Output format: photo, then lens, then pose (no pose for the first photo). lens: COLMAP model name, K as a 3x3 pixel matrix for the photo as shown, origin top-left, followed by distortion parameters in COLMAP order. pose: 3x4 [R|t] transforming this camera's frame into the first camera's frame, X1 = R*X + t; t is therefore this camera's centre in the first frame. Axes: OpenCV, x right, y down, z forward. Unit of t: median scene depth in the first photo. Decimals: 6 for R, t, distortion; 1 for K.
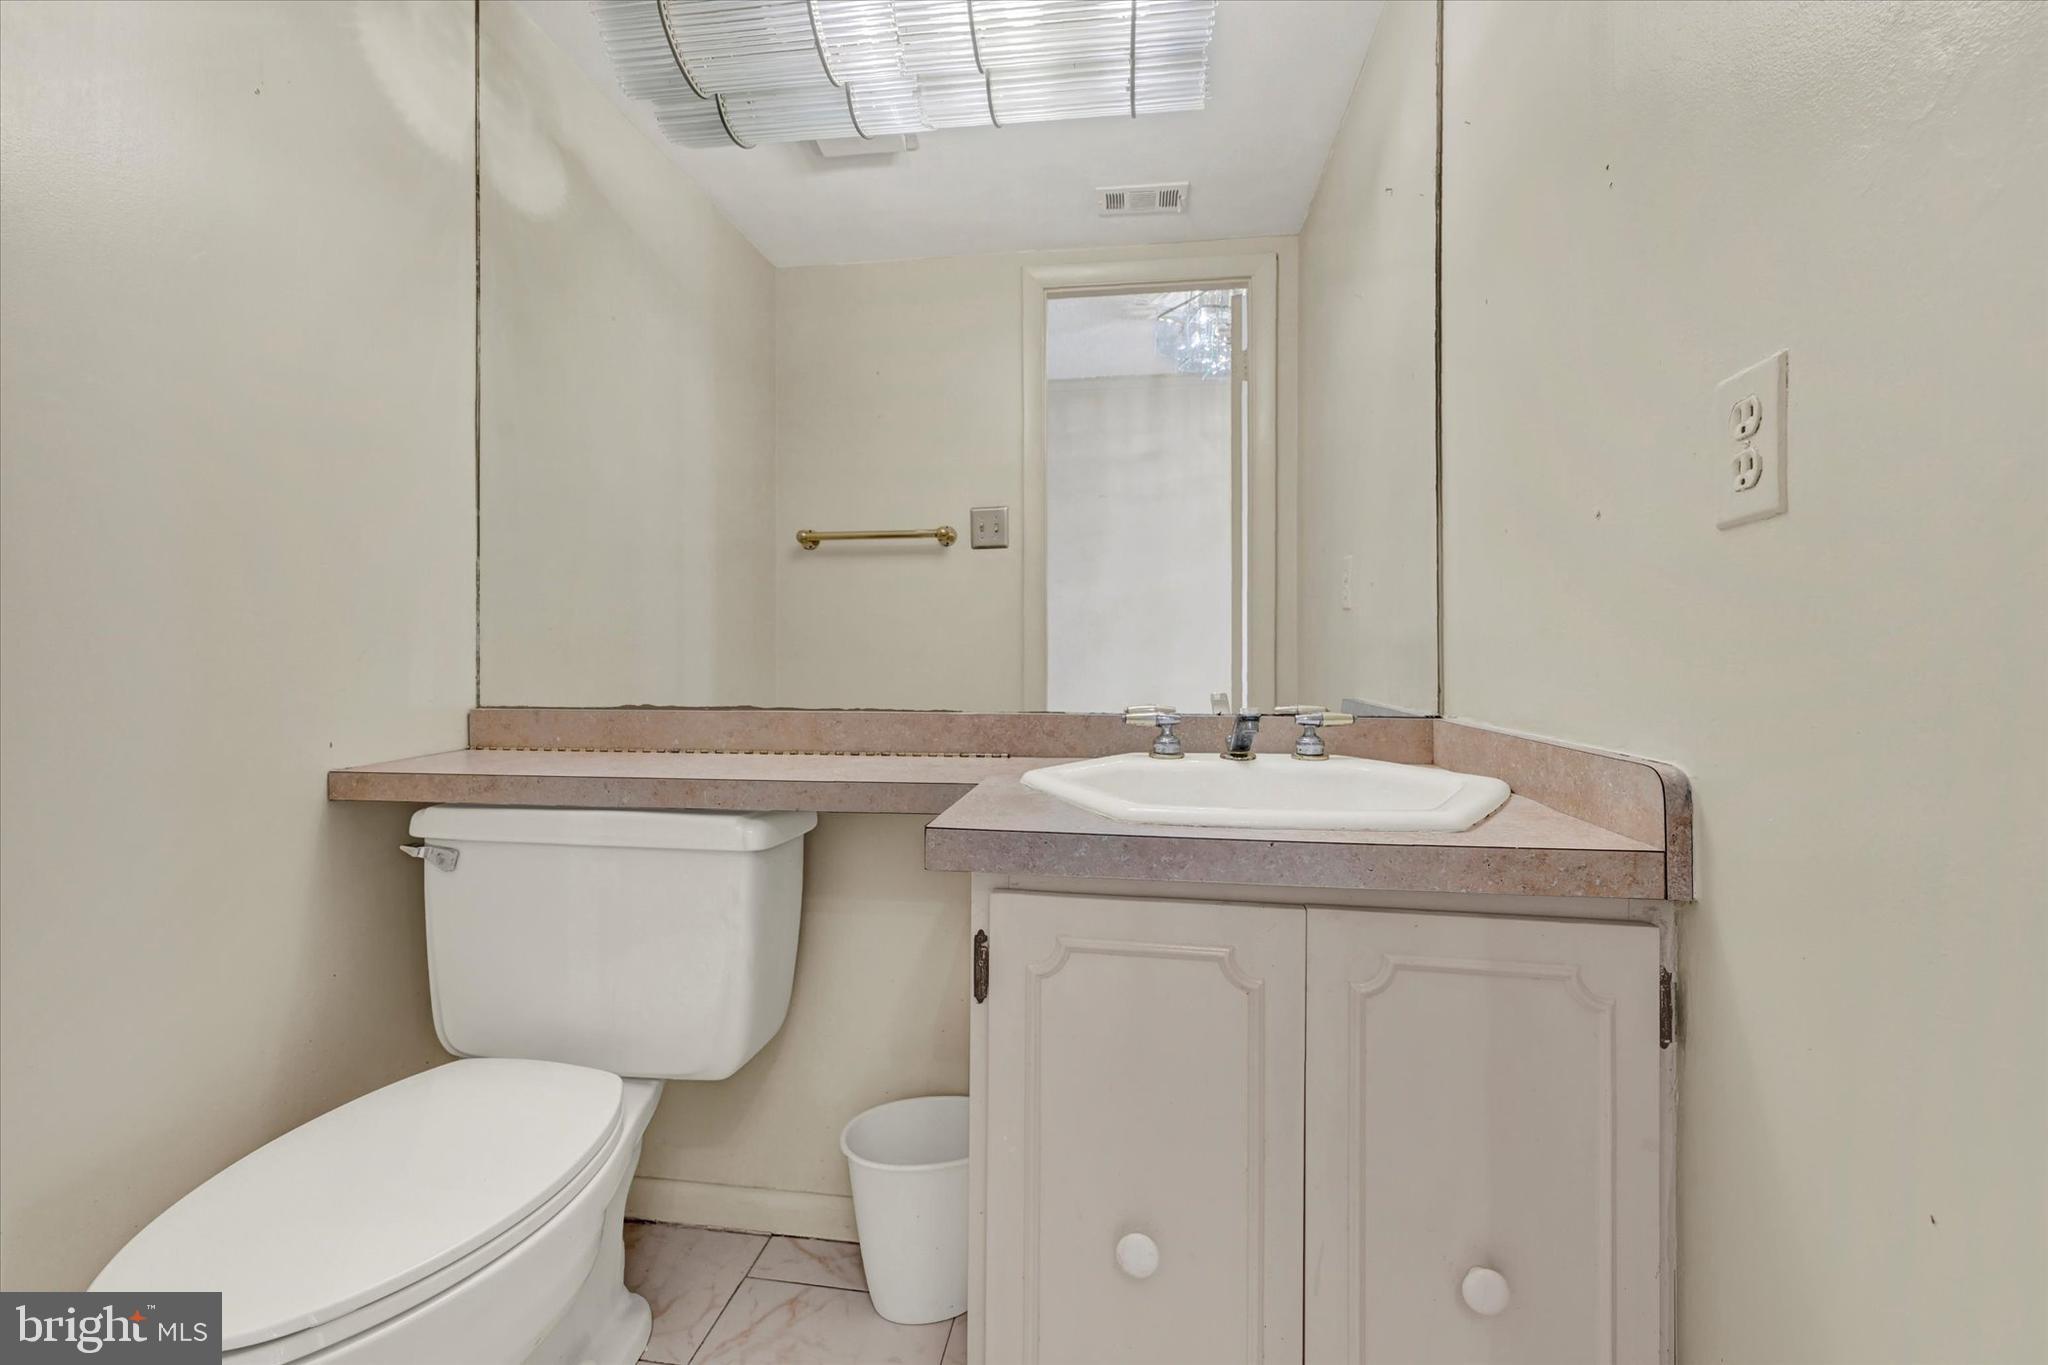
lens RADIAL K [[835.0, 0, 1032.7], [0, 835.0, 664.0], [0, 0, 1]] dist [0.000083, -0.000286]
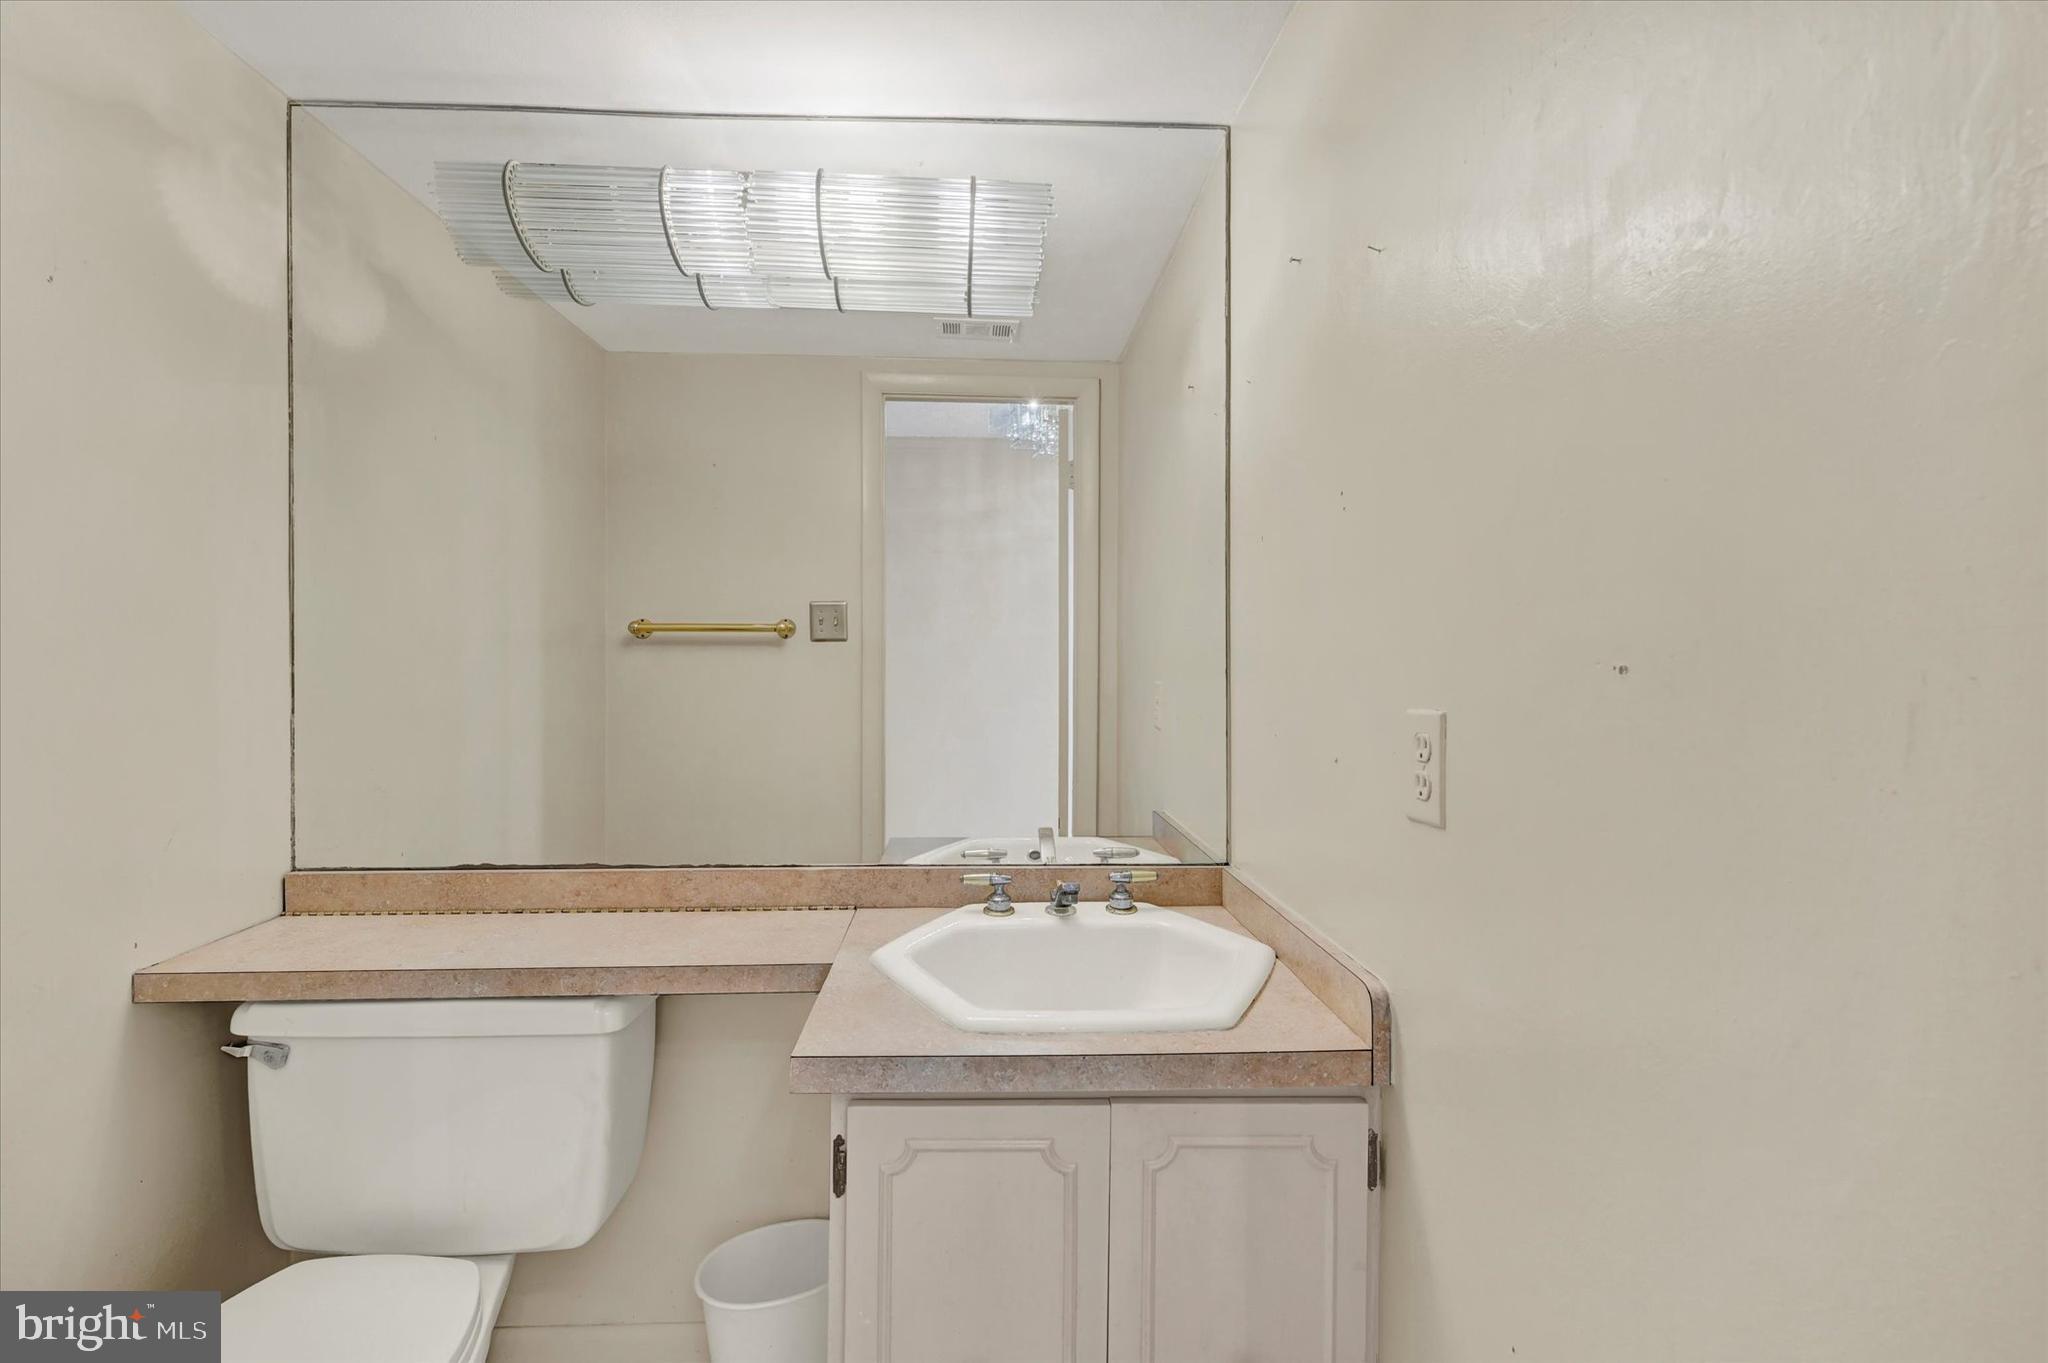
lens RADIAL K [[835.0, 0, 1012.3], [0, 835.0, 687.9], [0, 0, 1]] dist [0.000083, -0.000286]
pose [[0.984632, 0.000030, 0.174643, -0.017537], [-0.002272, 0.999918, 0.012636, -0.195703], [-0.174628, -0.012839, 0.984551, -0.103877]]
